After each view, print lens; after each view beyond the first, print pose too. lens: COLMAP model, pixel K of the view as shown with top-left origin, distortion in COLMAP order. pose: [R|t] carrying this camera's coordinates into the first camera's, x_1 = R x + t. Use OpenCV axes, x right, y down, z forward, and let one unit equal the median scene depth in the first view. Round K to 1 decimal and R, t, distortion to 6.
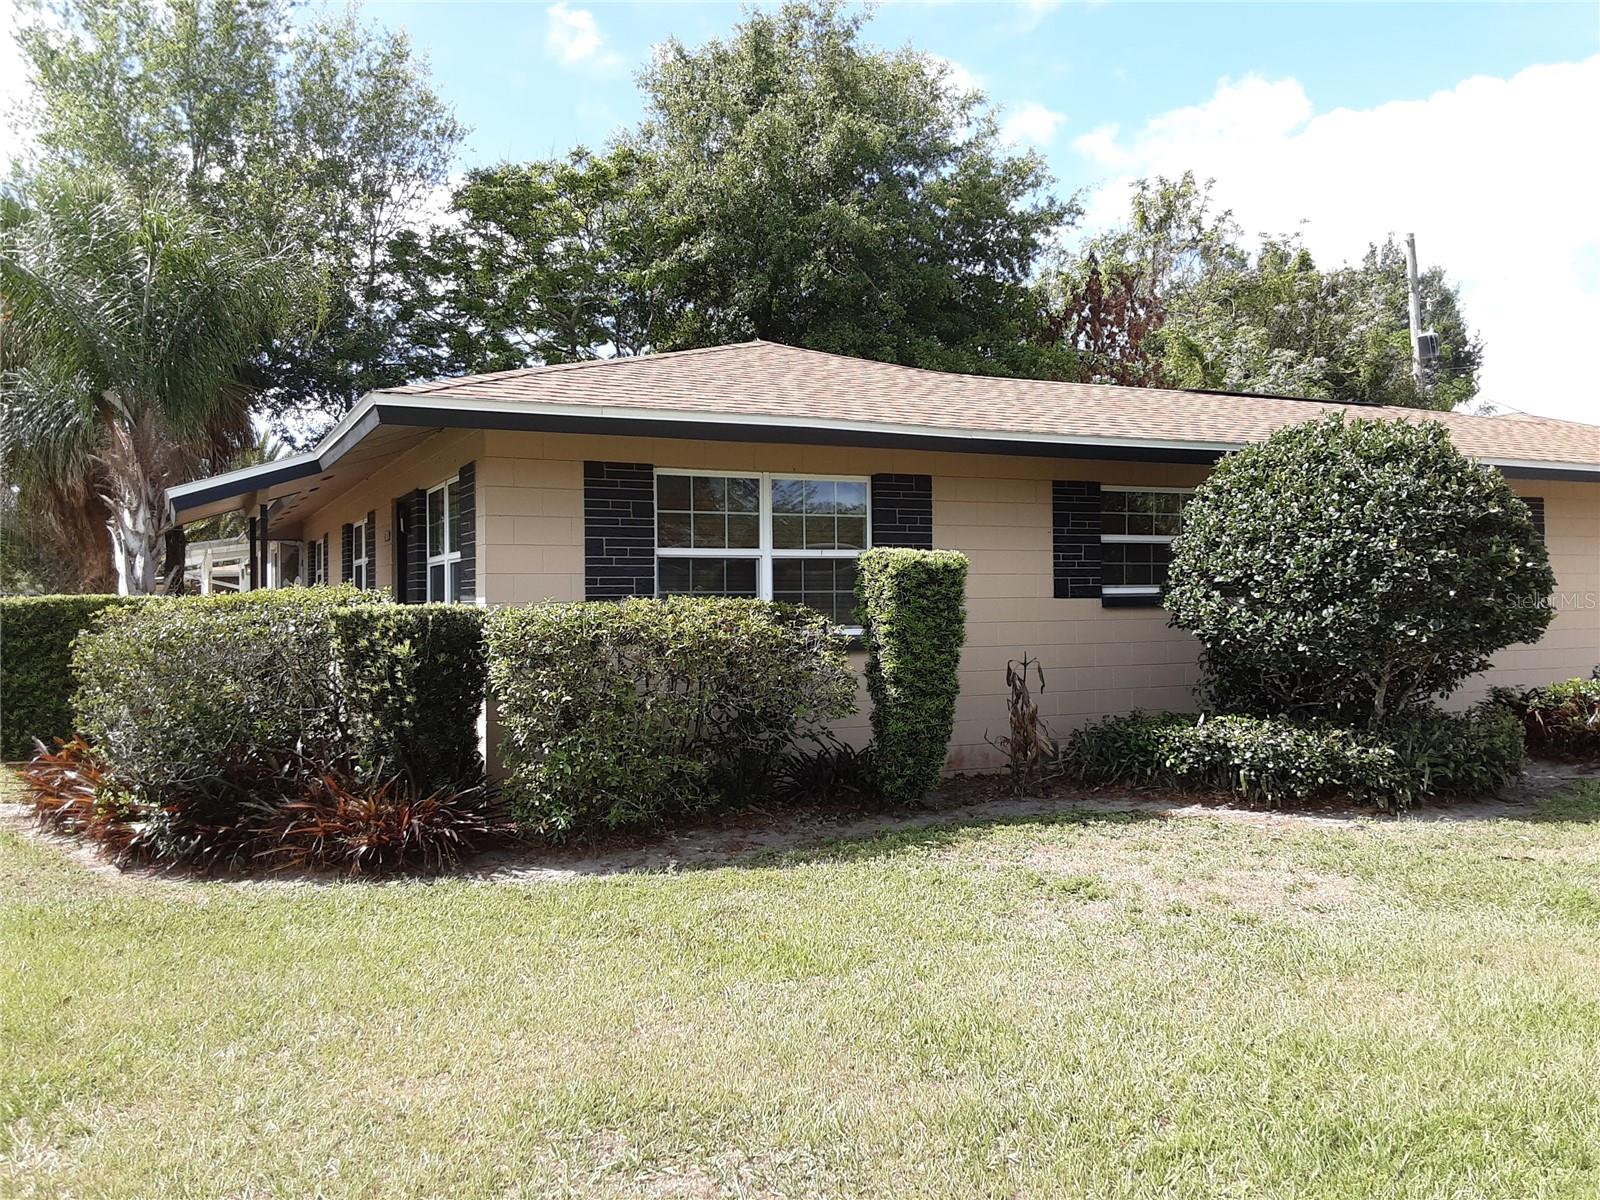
lens RADIAL K [[1321.2, 0, 809.7], [0, 1321.2, 566.7], [0, 0, 1]] dist [0.135582, -0.217512]
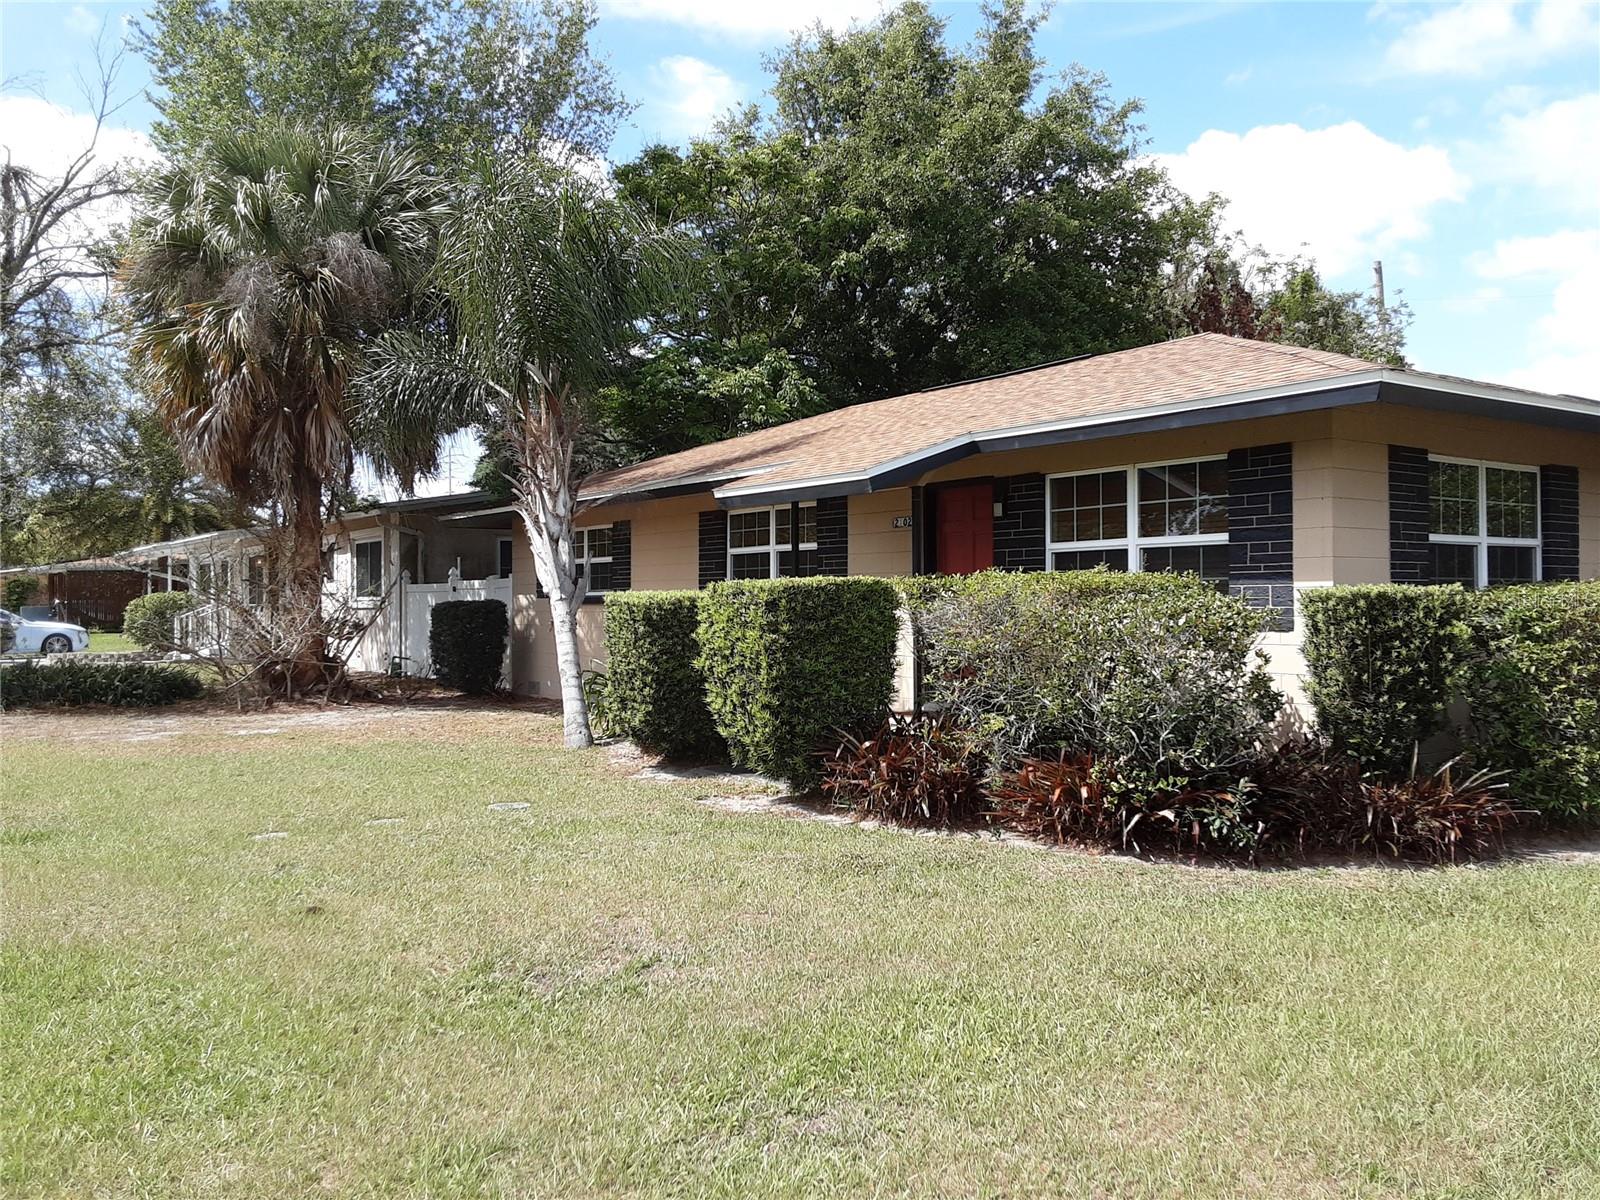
lens RADIAL K [[1321.2, 0, 809.7], [0, 1321.2, 566.7], [0, 0, 1]] dist [0.135582, -0.217512]
pose [[0.984198, 0.008732, 0.176856, -0.452832], [-0.008356, 0.999961, -0.002873, 0.010644], [-0.176874, 0.001350, 0.984232, 0.051264]]
